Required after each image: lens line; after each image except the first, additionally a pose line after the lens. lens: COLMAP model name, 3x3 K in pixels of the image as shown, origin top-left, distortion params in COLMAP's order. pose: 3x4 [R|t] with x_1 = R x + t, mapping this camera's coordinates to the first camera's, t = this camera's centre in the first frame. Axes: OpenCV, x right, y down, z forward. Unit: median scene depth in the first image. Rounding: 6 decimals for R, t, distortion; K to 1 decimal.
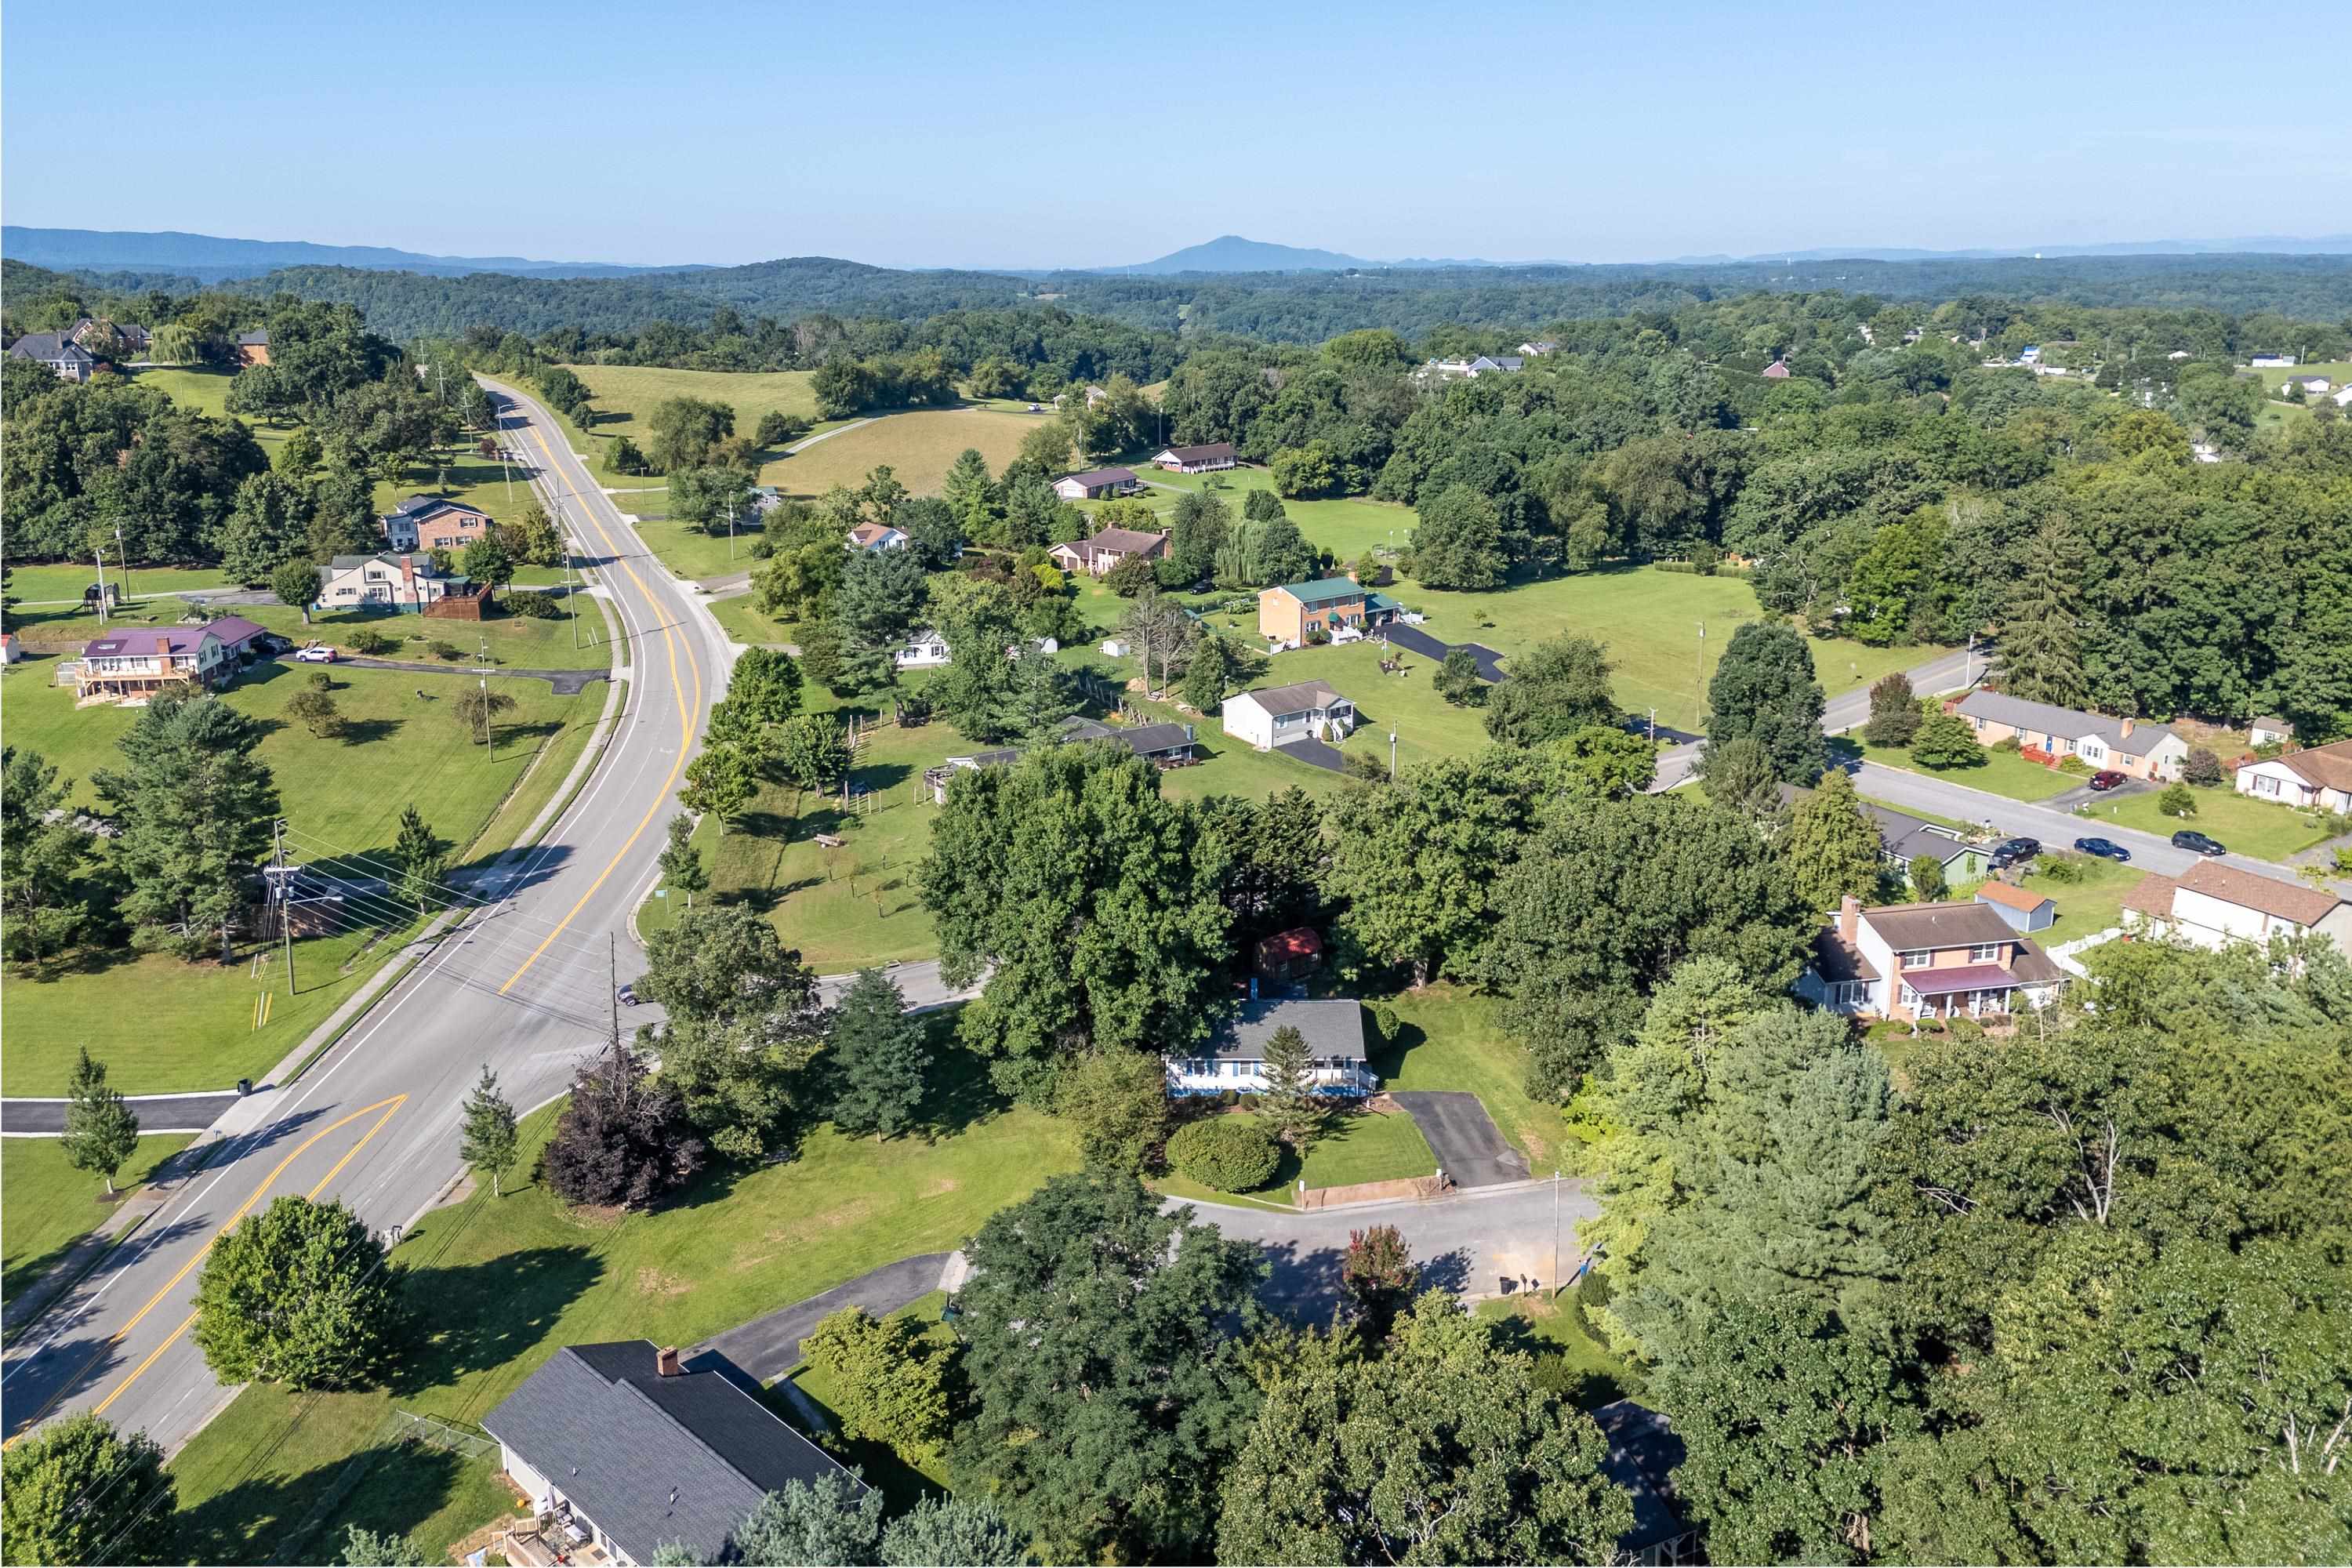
lens RADIAL K [[1902.2, 0, 1176.0], [0, 1902.2, 784.0], [0, 0, 1]] dist [0.066253, -0.088148]
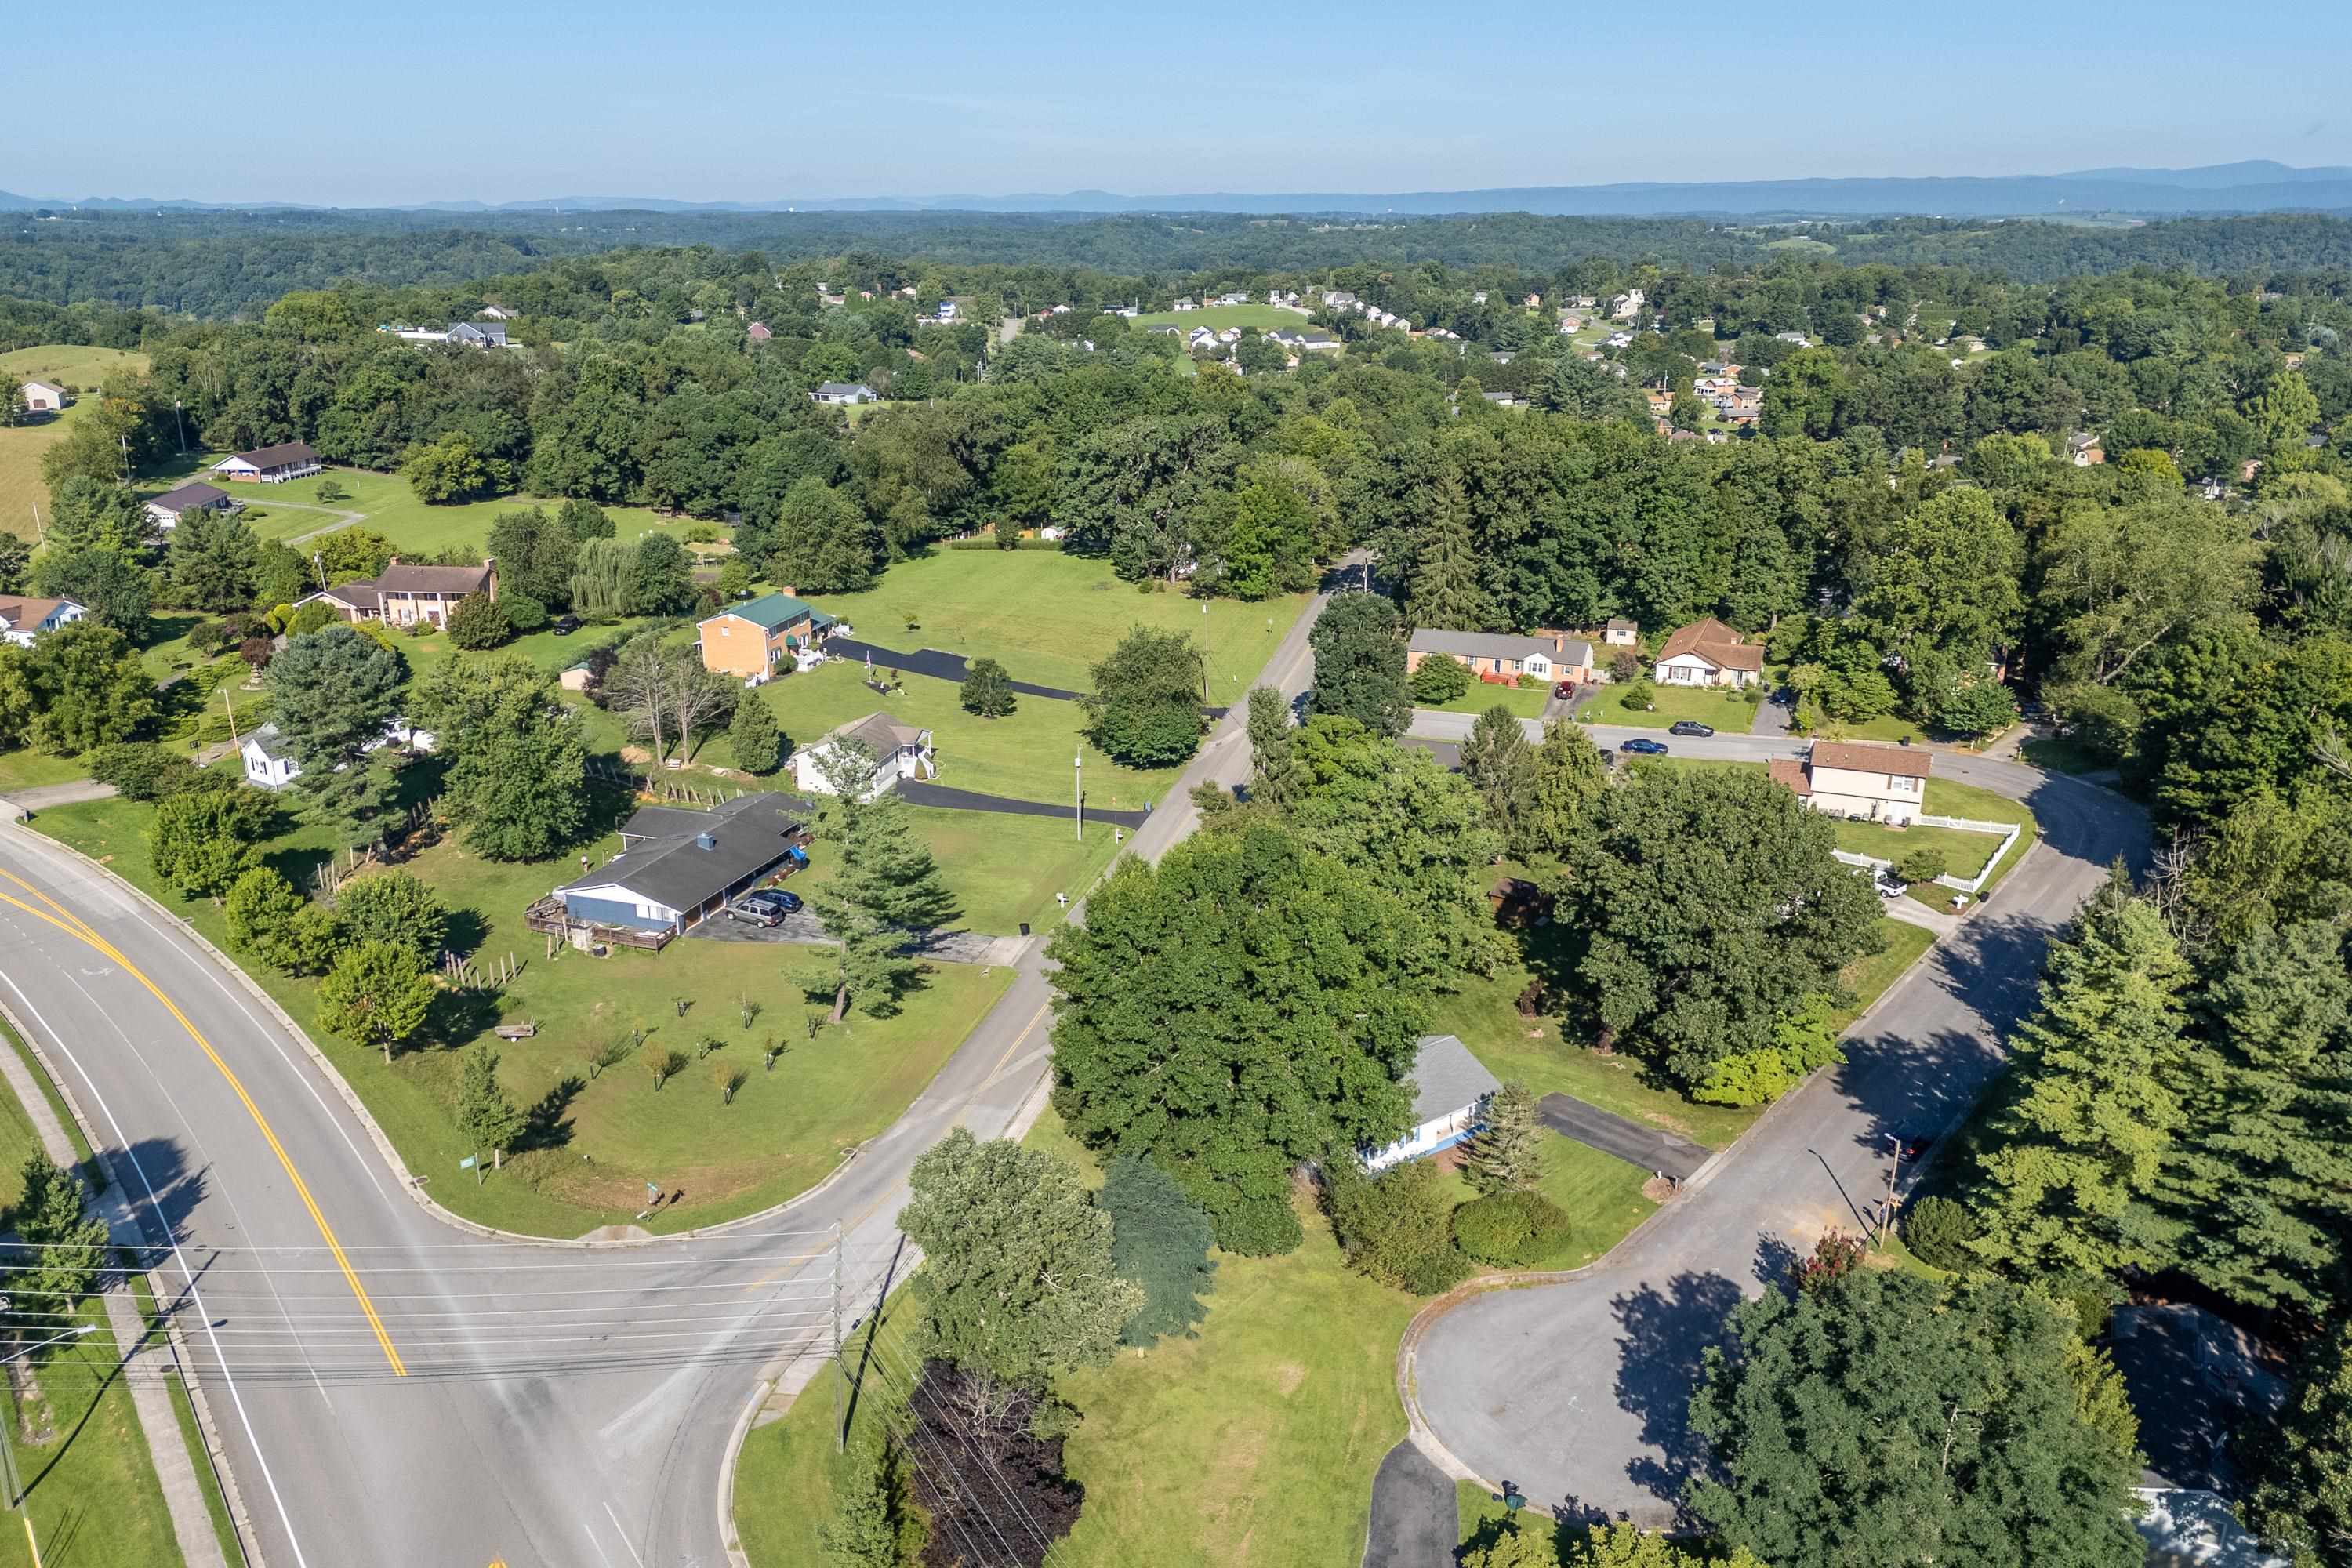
lens RADIAL K [[1902.2, 0, 1176.0], [0, 1902.2, 784.0], [0, 0, 1]] dist [0.066253, -0.088148]
pose [[0.734693, -0.185365, 0.652584, -0.373293], [0.165675, 0.981845, 0.092370, -0.074782], [-0.657858, 0.040254, 0.752065, 0.227312]]
